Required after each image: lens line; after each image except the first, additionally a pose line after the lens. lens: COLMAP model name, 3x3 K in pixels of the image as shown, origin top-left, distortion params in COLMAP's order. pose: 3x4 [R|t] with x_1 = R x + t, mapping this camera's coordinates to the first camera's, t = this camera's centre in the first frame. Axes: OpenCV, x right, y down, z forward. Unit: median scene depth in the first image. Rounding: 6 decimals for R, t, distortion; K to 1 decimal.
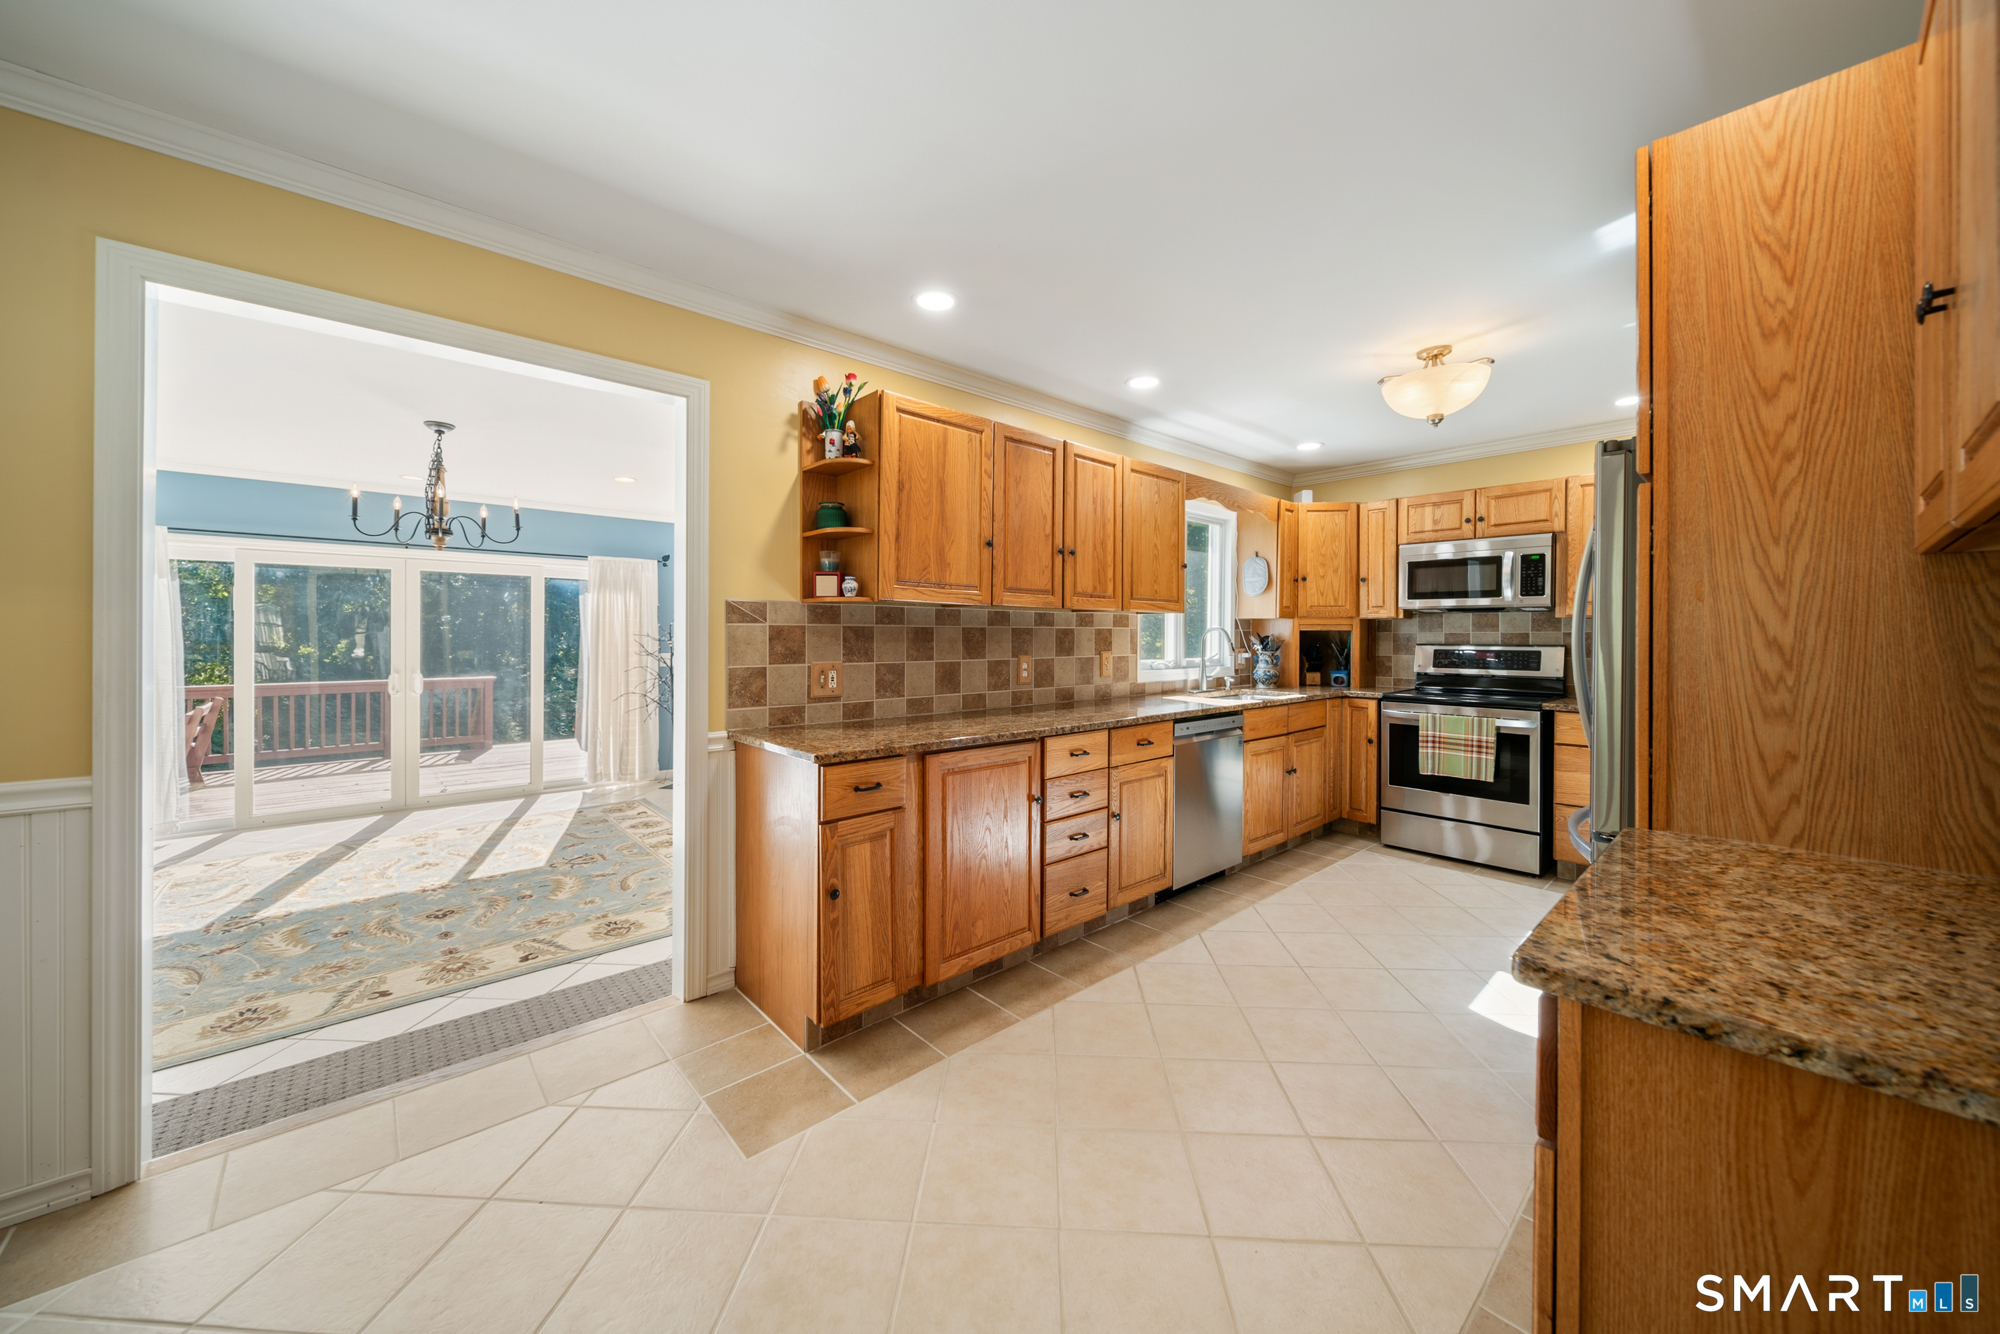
lens RADIAL K [[698.1, 0, 996.5], [0, 698.1, 639.7], [0, 0, 1]] dist [-0.000117, -0.001306]
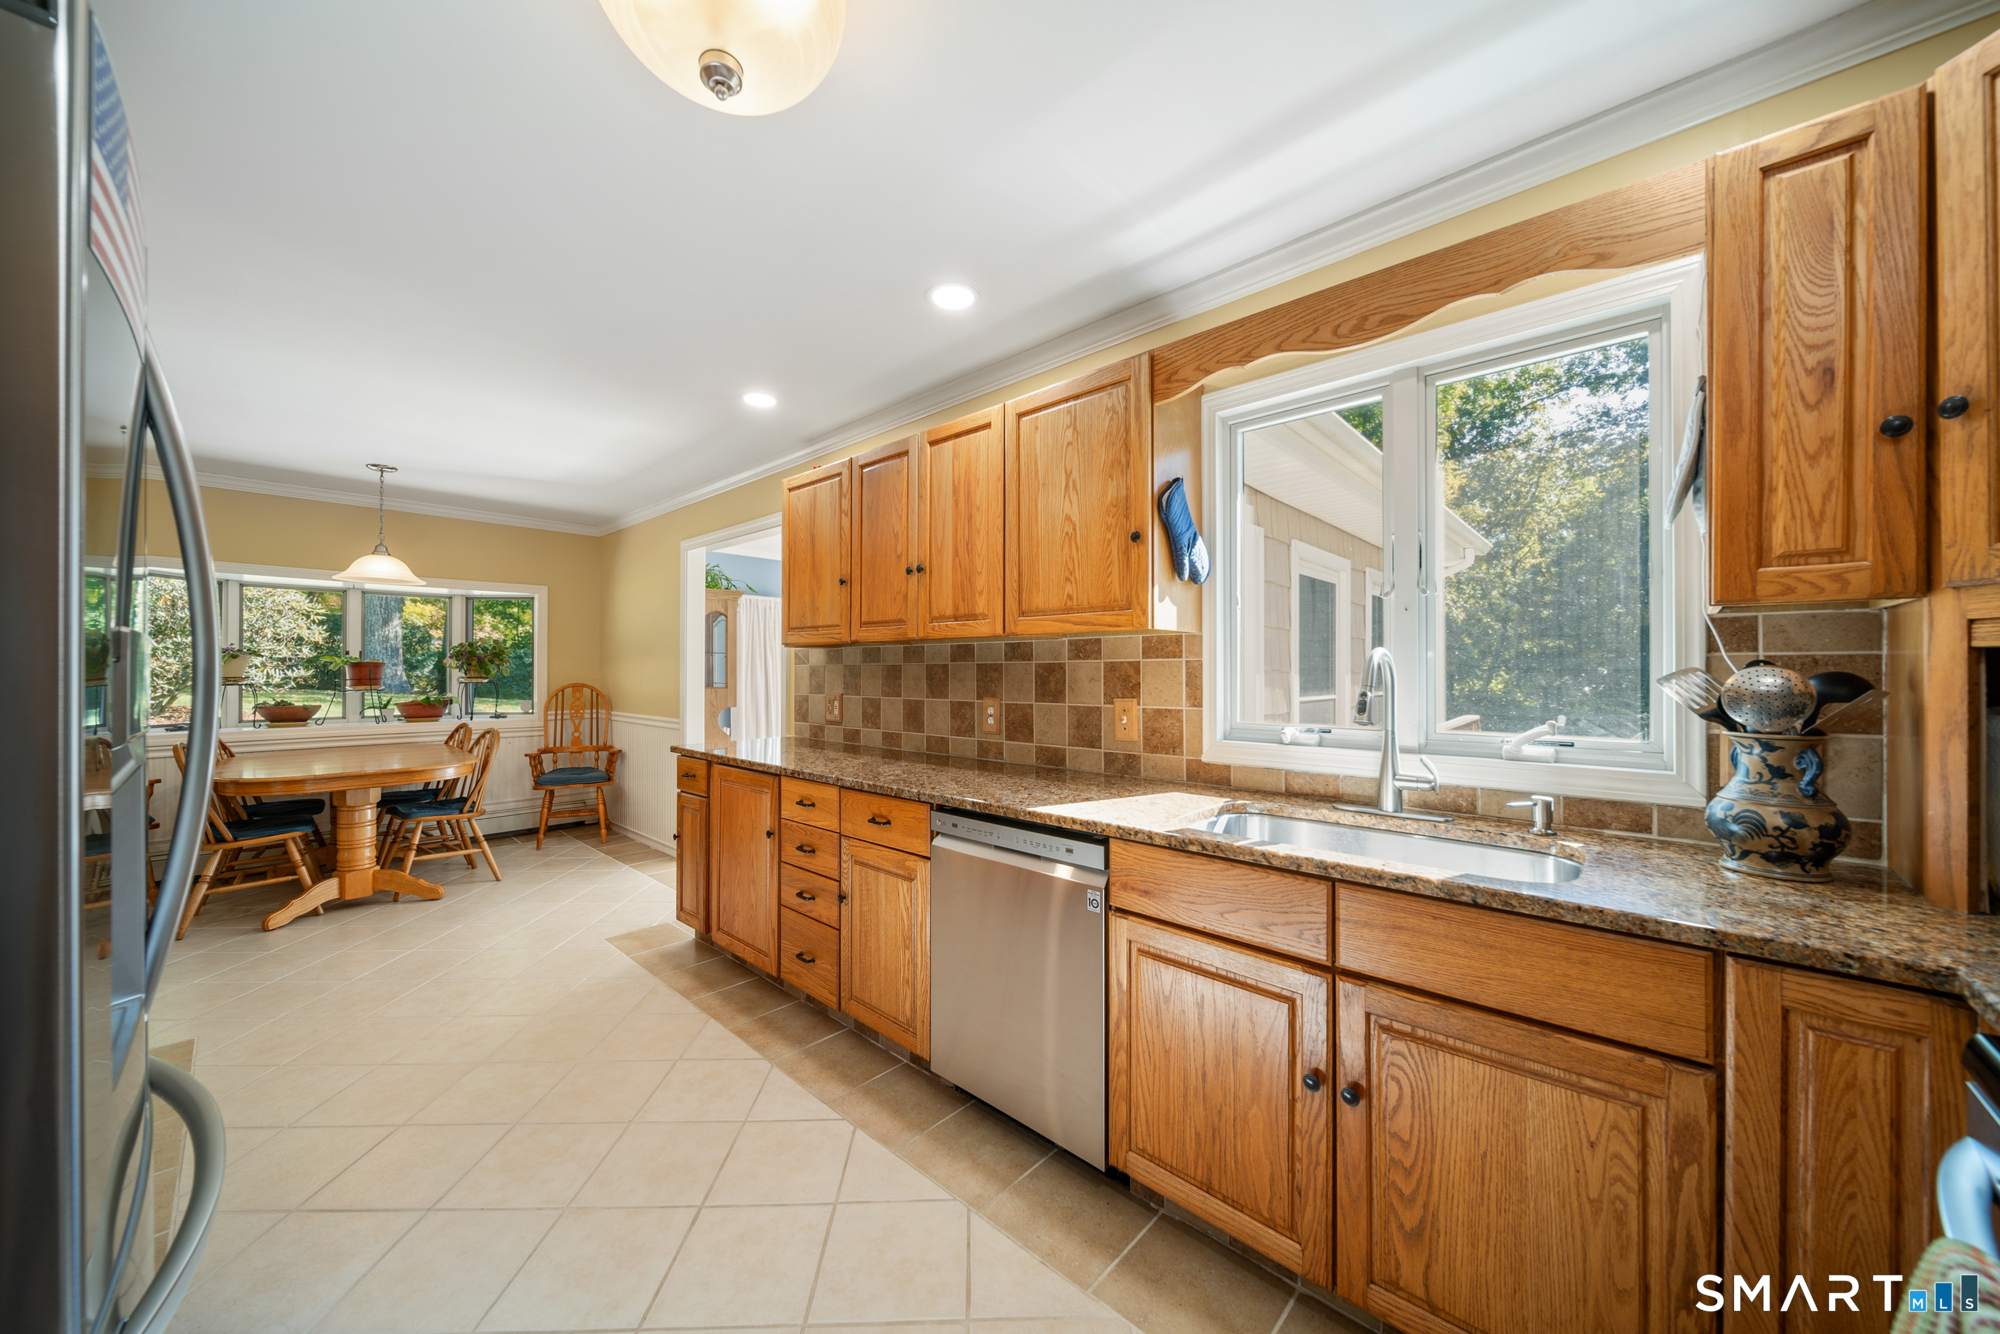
lens RADIAL K [[698.1, 0, 992.3], [0, 698.1, 668.9], [0, 0, 1]] dist [-0.000117, -0.001306]
pose [[0.098260, -0.007435, -0.995133, 0.922547], [-0.005972, 0.999950, -0.008061, -0.004548], [0.995143, 0.006735, 0.098211, 1.017838]]
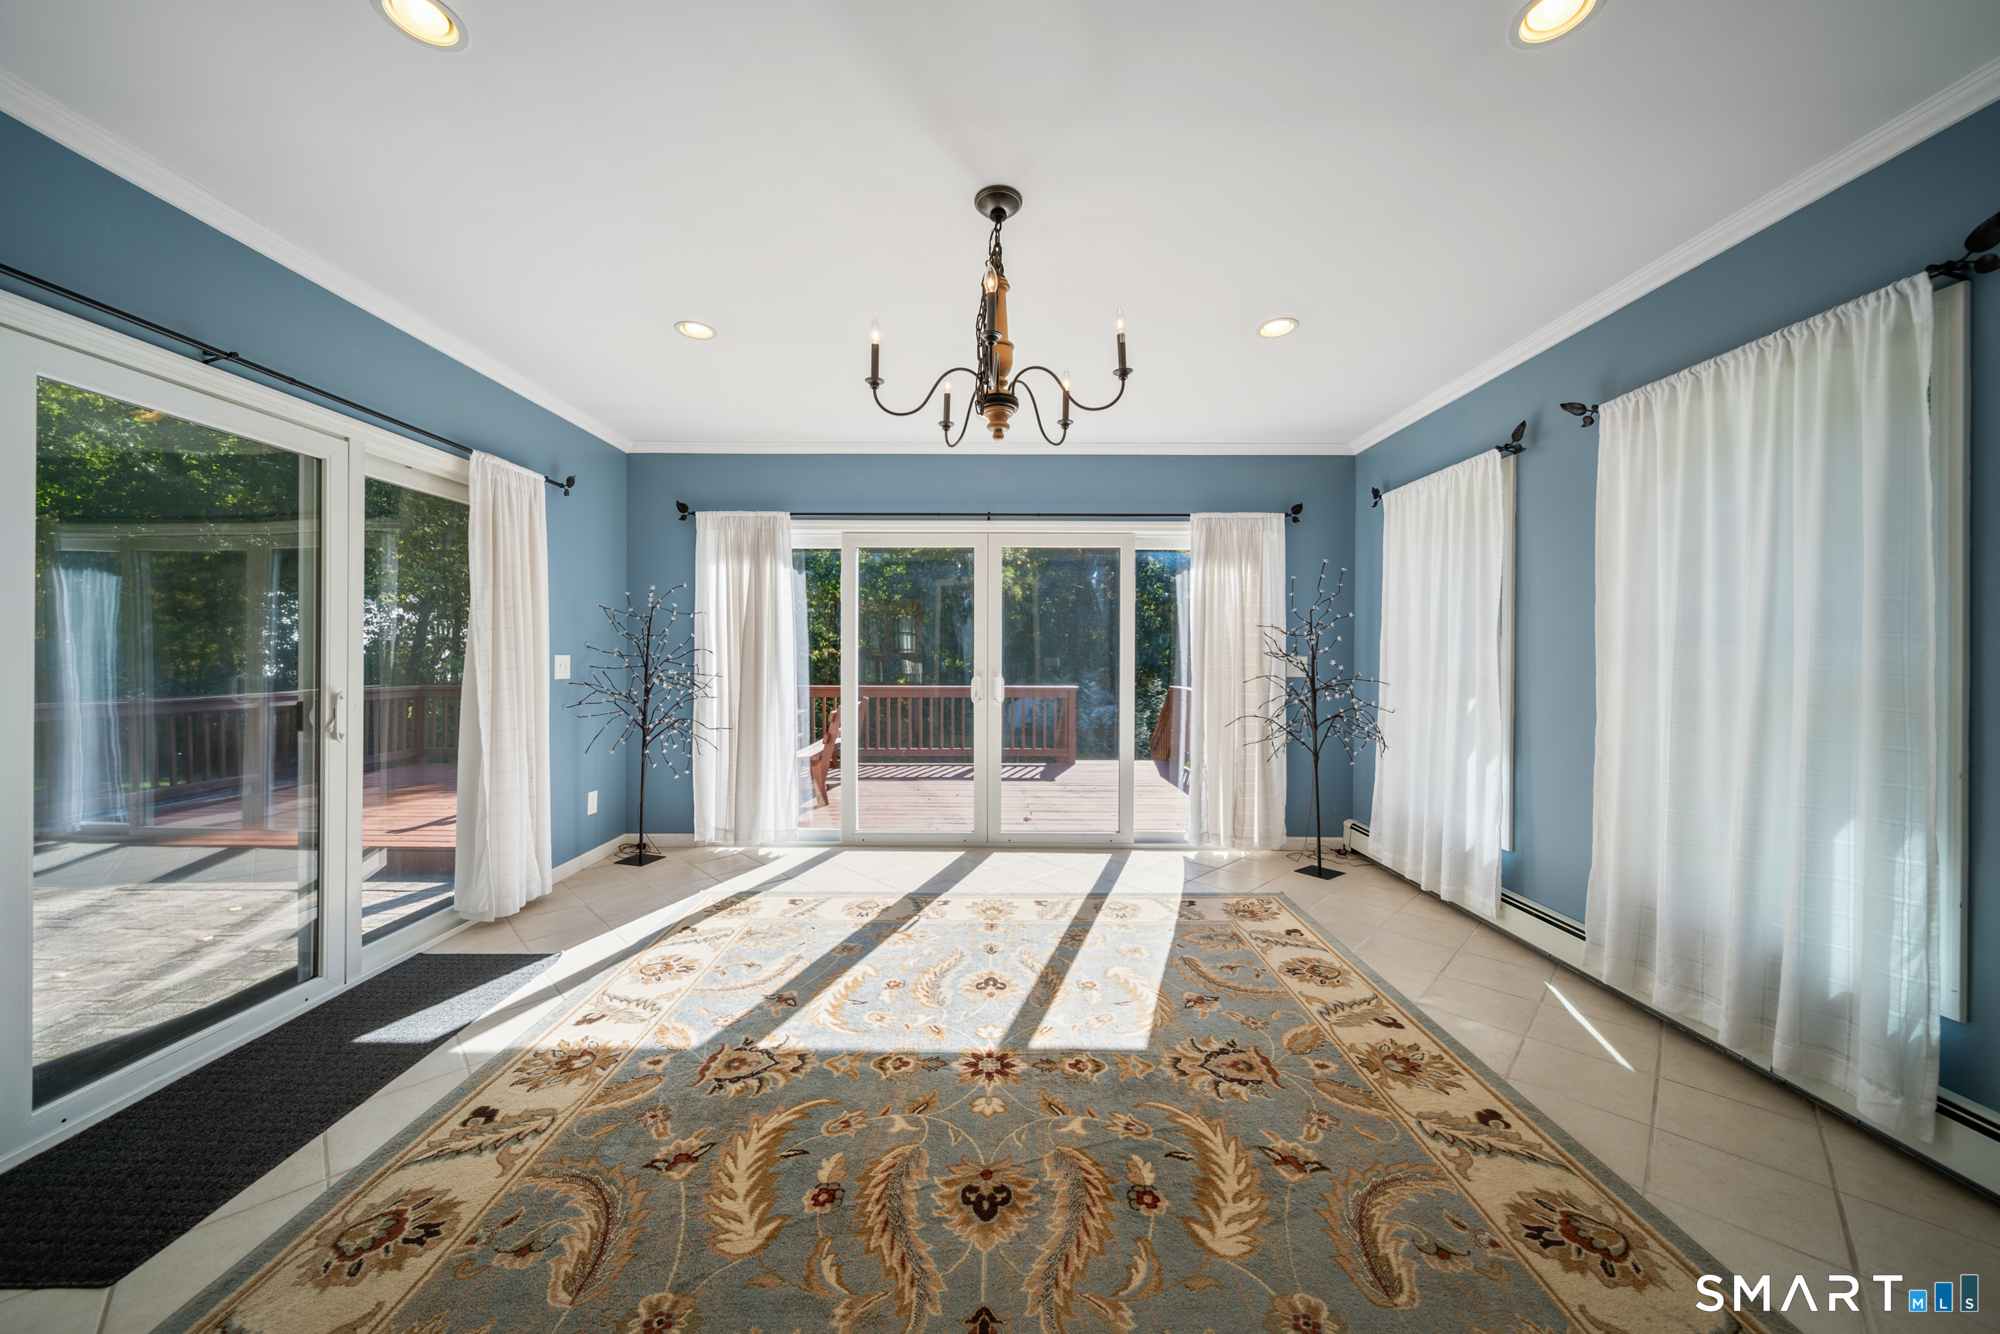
lens RADIAL K [[698.1, 0, 997.3], [0, 698.1, 653.5], [0, 0, 1]] dist [-0.000117, -0.001306]
pose [[0.741560, -0.002367, -0.670882, -0.620529], [-0.002995, 0.999972, -0.006838, 0.055393], [0.670880, 0.007080, 0.741532, 0.848755]]
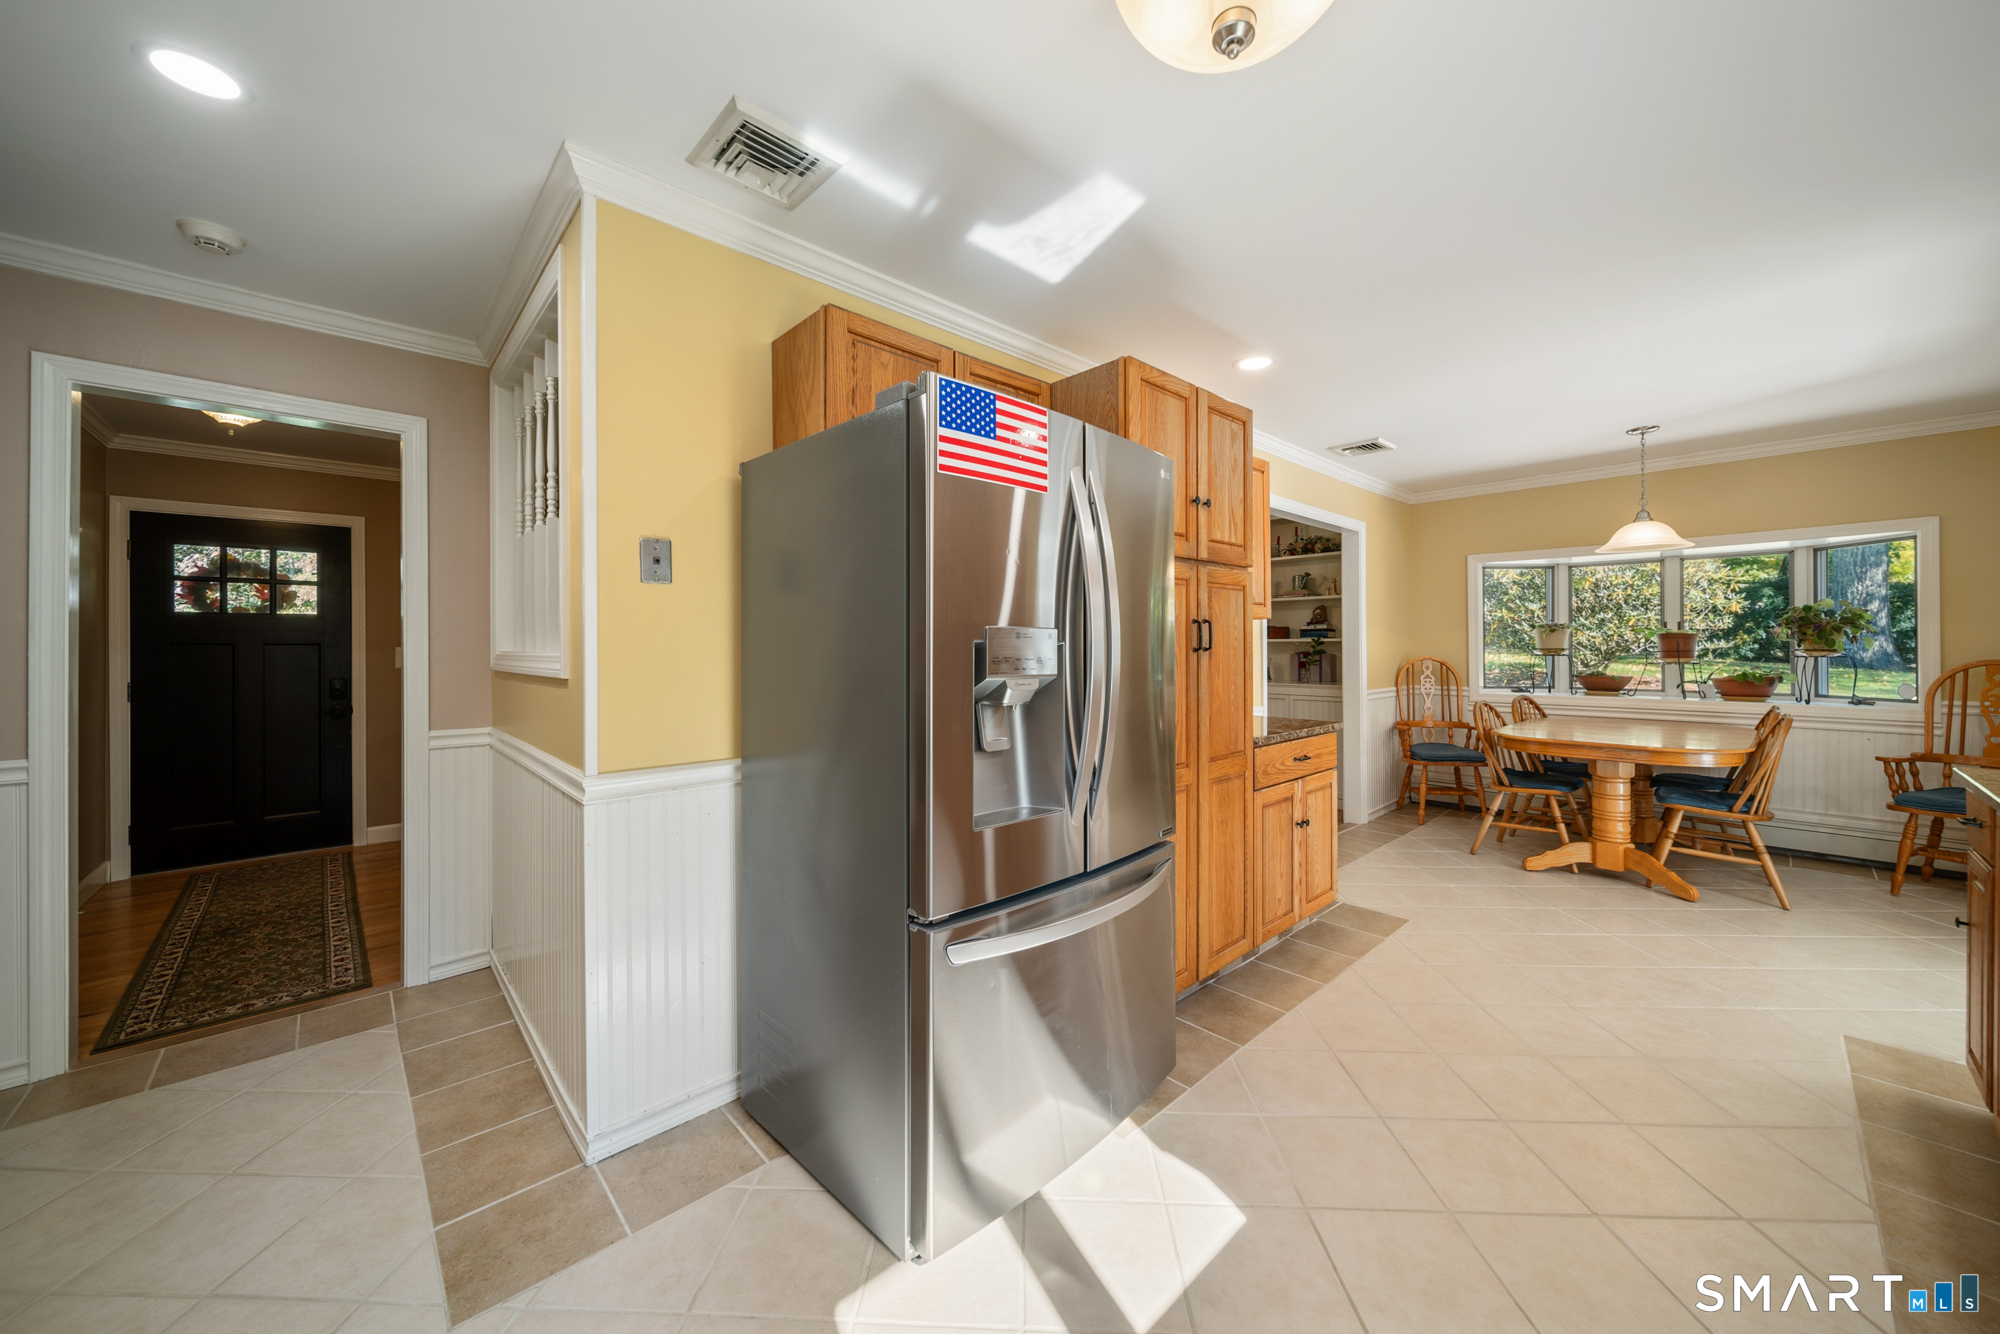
lens RADIAL K [[715.0, 0, 1001.6], [0, 715.0, 643.0], [0, 0, 1]] dist [-0.001996, -0.000364]
pose [[-0.999616, 0.000932, -0.027691, 0.697390], [0.000882, 0.999998, 0.001821, -0.006941], [0.027693, 0.001796, -0.999615, 1.250737]]
